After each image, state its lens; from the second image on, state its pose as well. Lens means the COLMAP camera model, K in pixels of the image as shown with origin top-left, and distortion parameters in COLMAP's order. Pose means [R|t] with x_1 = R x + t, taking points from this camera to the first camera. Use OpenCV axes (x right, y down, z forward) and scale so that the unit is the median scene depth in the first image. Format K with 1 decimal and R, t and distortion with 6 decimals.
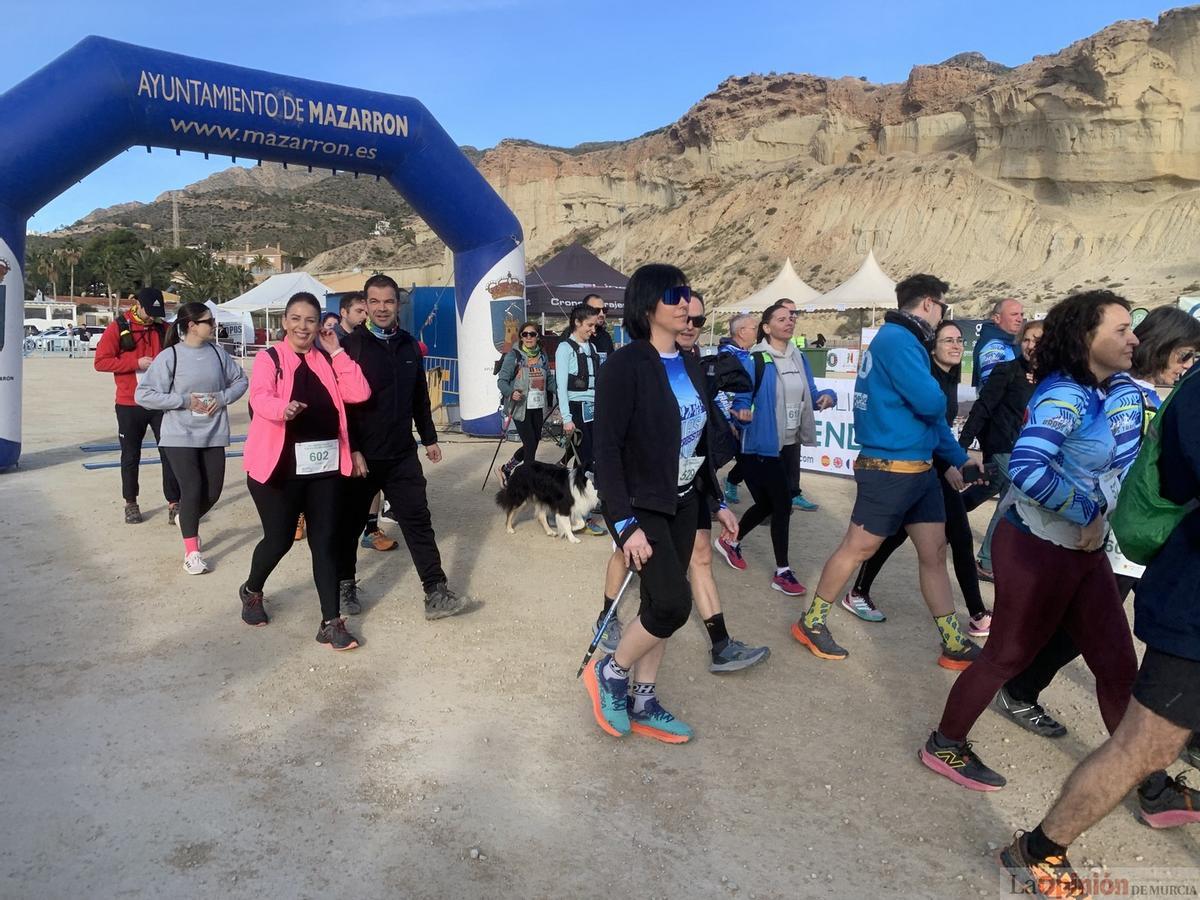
lens RADIAL K [[957.0, 0, 595.5], [0, 957.0, 427.0], [0, 0, 1]] dist [0.014994, 0.000409]
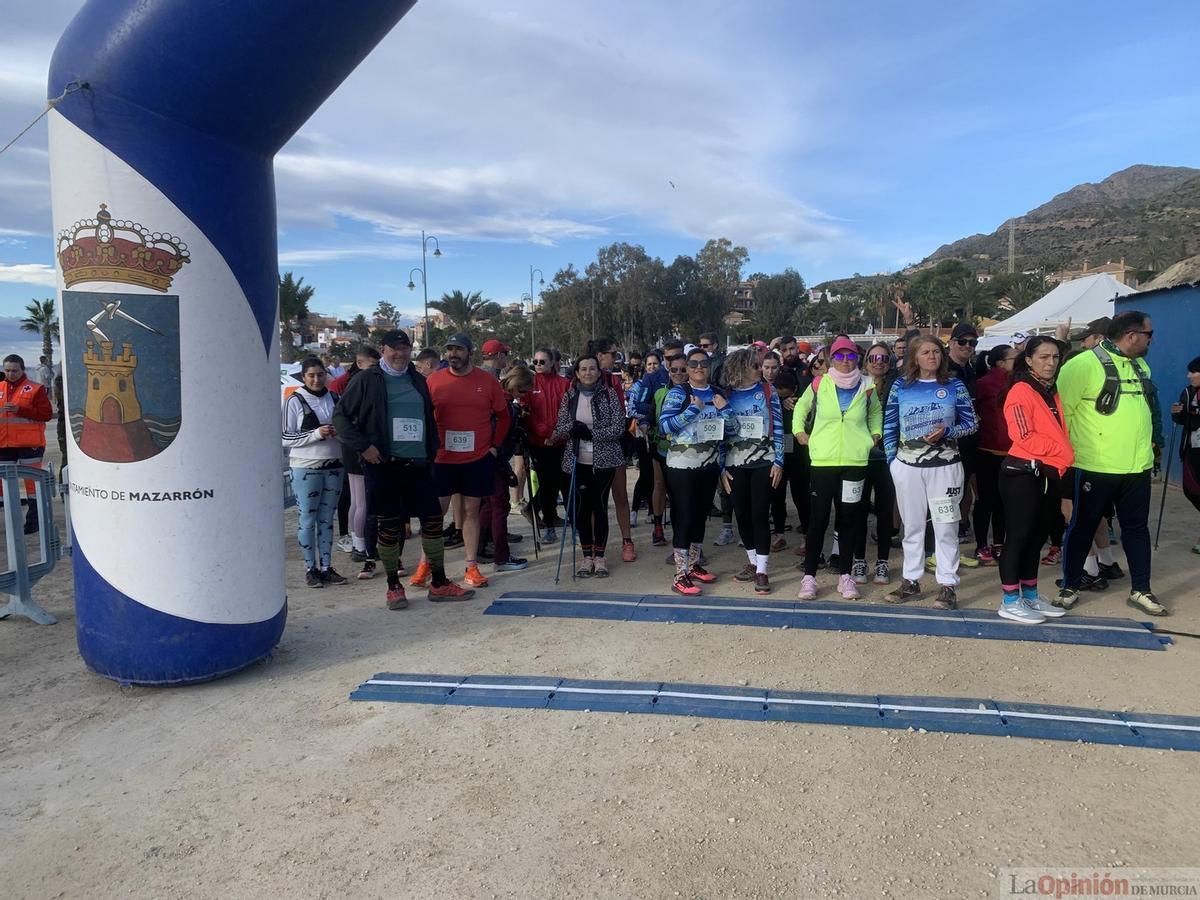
lens RADIAL K [[920.3, 0, 581.2], [0, 920.3, 445.6], [0, 0, 1]] dist [0.021179, -0.019452]
pose [[0.661626, 0.042314, -0.748639, -0.018963], [-0.046014, 0.998816, 0.015789, -0.011479], [0.748421, 0.024001, 0.662789, 0.107293]]
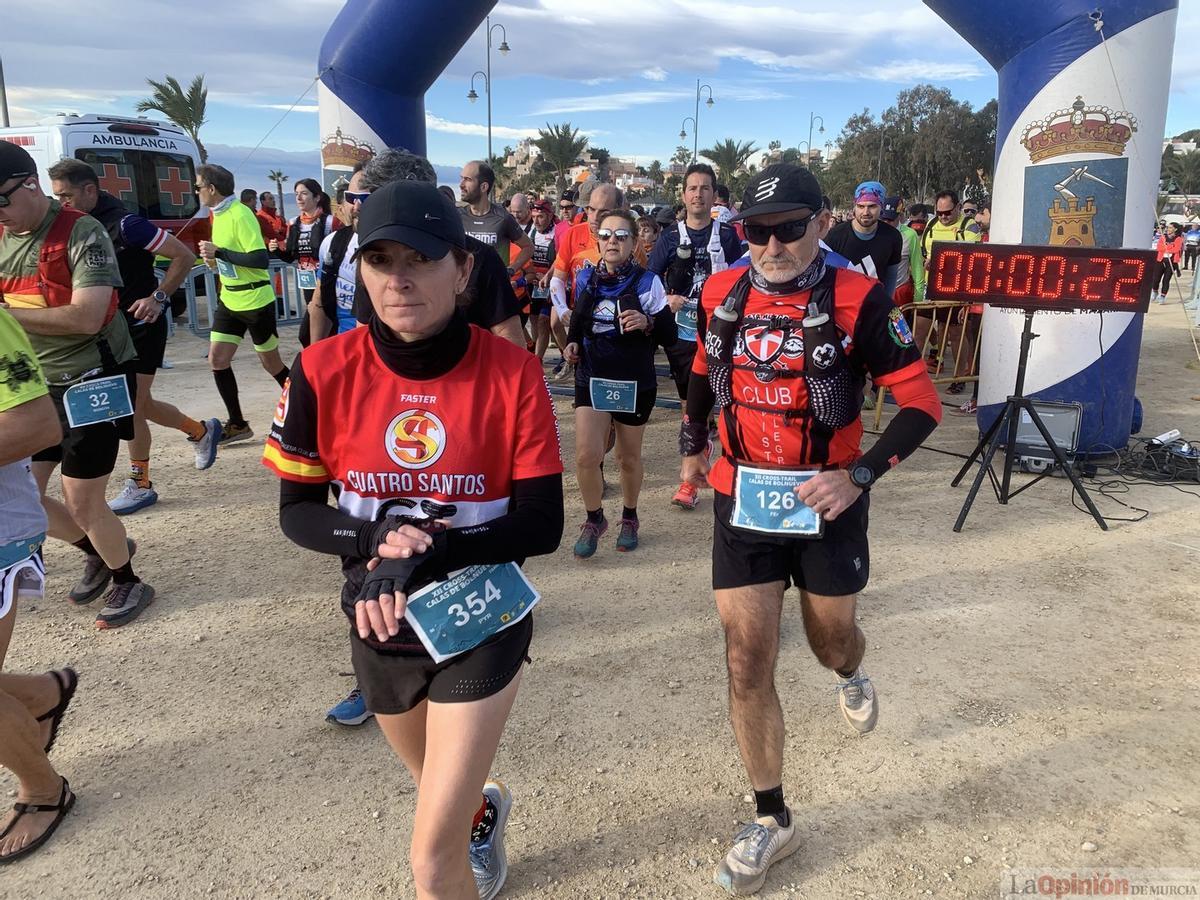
lens RADIAL K [[920.3, 0, 581.2], [0, 920.3, 445.6], [0, 0, 1]] dist [0.021179, -0.019452]
pose [[0.397945, 0.221471, -0.890275, 0.041961], [-0.102982, 0.975074, 0.196534, -0.010712], [0.911611, 0.013473, 0.410834, 0.103154]]
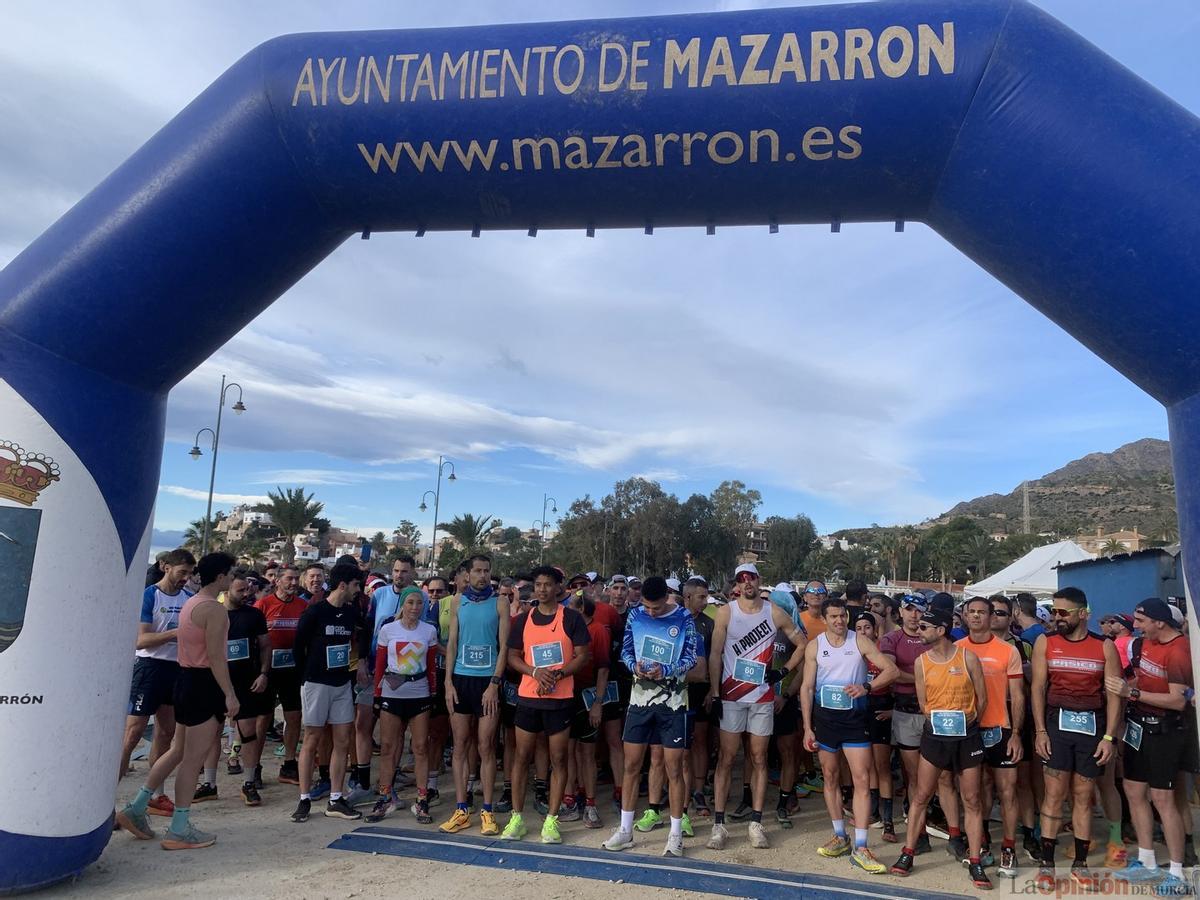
lens RADIAL K [[922.7, 0, 599.2], [0, 922.7, 446.2], [0, 0, 1]] dist [0.049629, -0.071660]
pose [[0.662004, -0.098448, -0.743006, -0.007026], [-0.112805, 0.966956, -0.228628, -0.012695], [0.740963, 0.235167, 0.629024, 0.113507]]
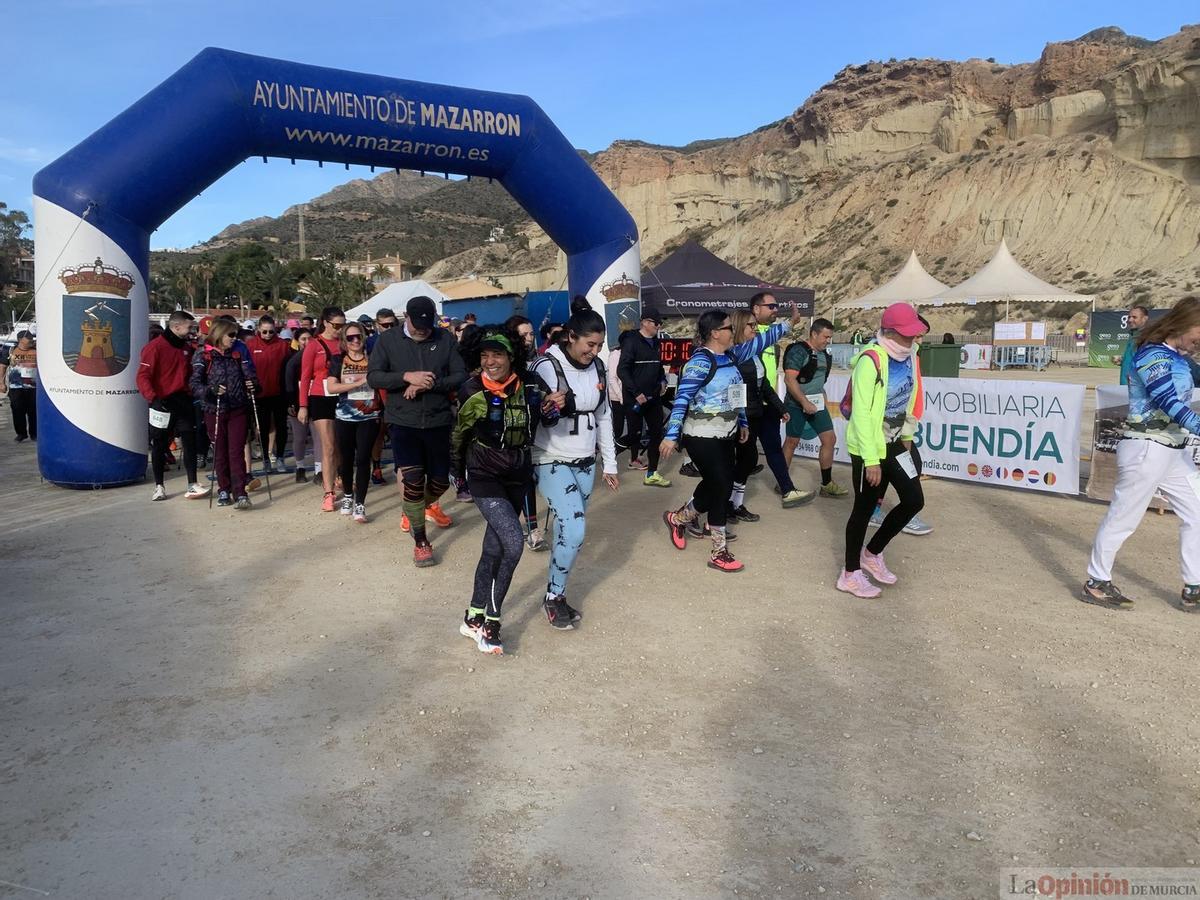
lens RADIAL K [[958.7, 0, 599.2], [0, 958.7, 435.7], [0, 0, 1]] dist [0.012680, -0.006259]
pose [[0.993435, -0.008175, -0.114108, -0.001273], [0.009029, 0.999935, 0.006974, -0.000887], [0.114044, -0.007958, 0.993444, 0.006658]]
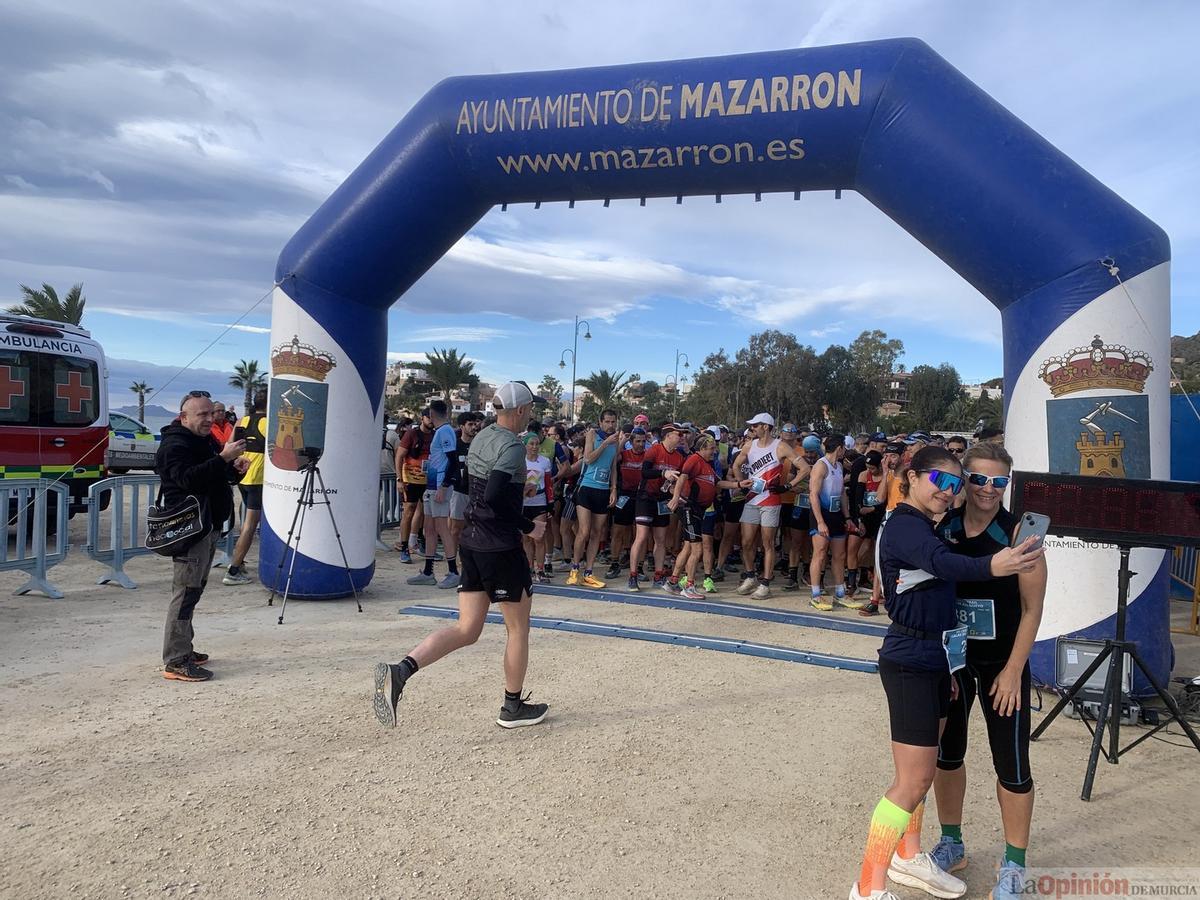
lens RADIAL K [[920.3, 0, 593.7], [0, 920.3, 447.2], [0, 0, 1]] dist [0.062624, -0.092484]
pose [[0.534866, 0.020470, -0.844689, 0.027666], [-0.121319, 0.991208, -0.052799, -0.009507], [0.836182, 0.130717, 0.532647, 0.096044]]
